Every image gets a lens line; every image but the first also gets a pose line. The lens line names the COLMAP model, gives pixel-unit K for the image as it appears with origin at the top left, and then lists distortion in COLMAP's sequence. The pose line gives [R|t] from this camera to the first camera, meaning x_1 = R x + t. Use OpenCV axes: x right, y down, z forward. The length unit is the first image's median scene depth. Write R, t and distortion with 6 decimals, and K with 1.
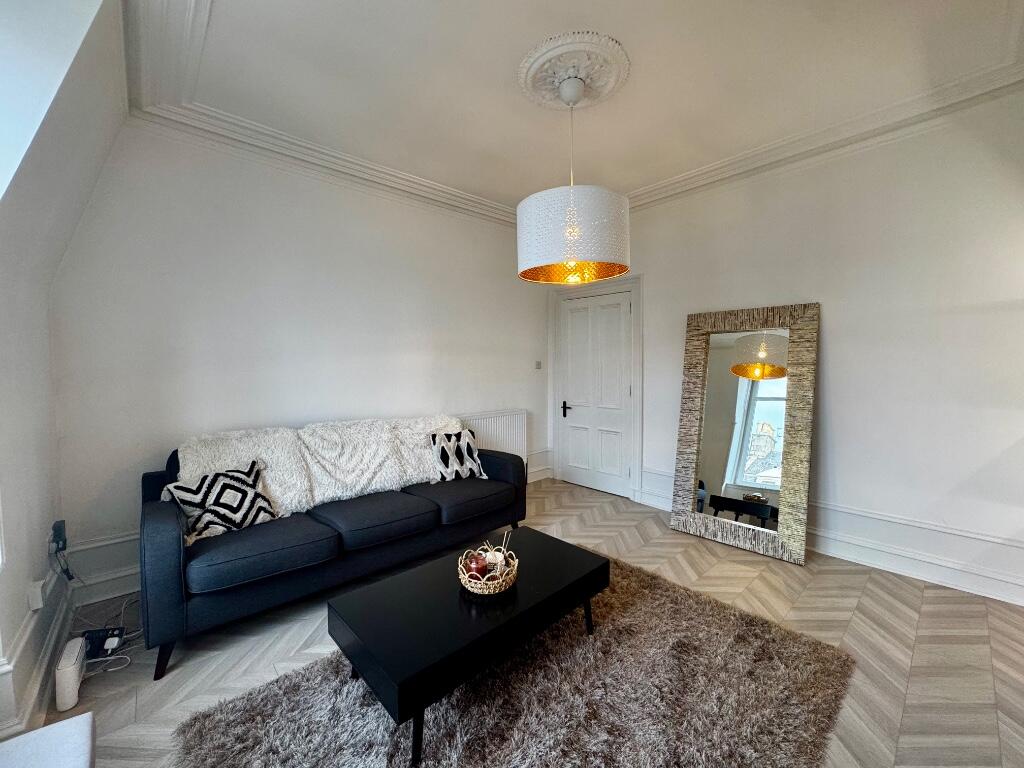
lens RADIAL K [[412.6, 0, 507.8], [0, 412.6, 383.6], [0, 0, 1]] dist [0.000188, 0.000128]
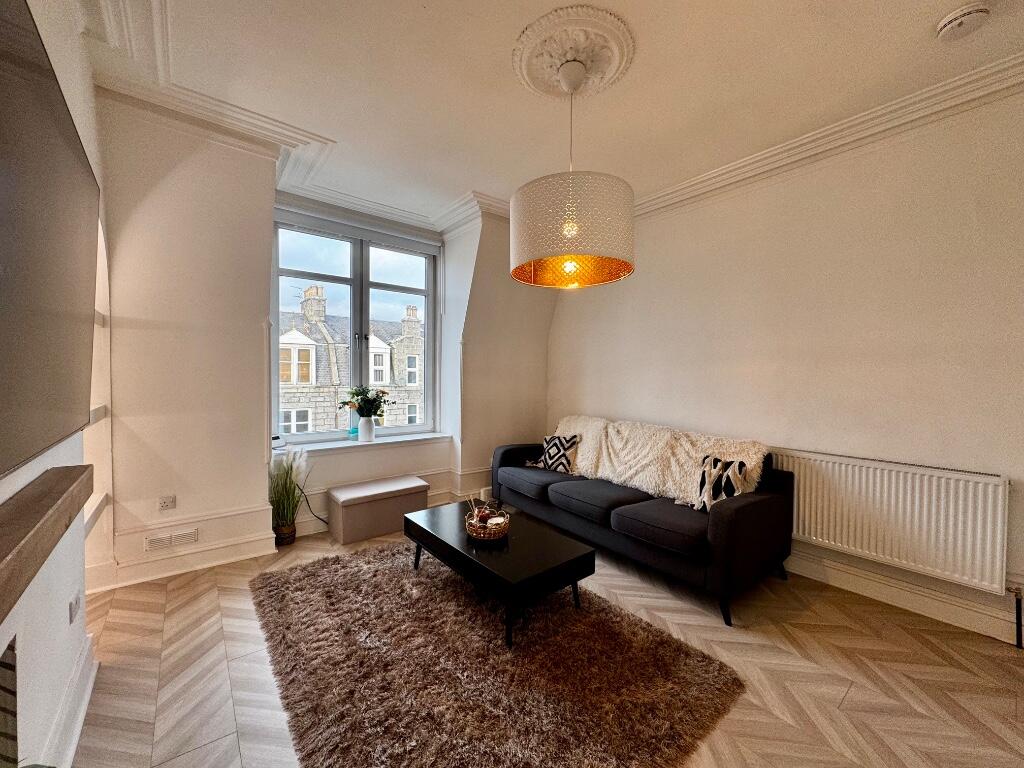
lens RADIAL K [[412.6, 0, 507.8], [0, 412.6, 383.6], [0, 0, 1]] dist [0.000188, 0.000128]
pose [[-0.078237, 0.023846, -0.996650, 0.893066], [-0.061727, 0.997680, 0.028716, -0.034639], [0.995022, 0.063766, -0.076584, 0.790695]]
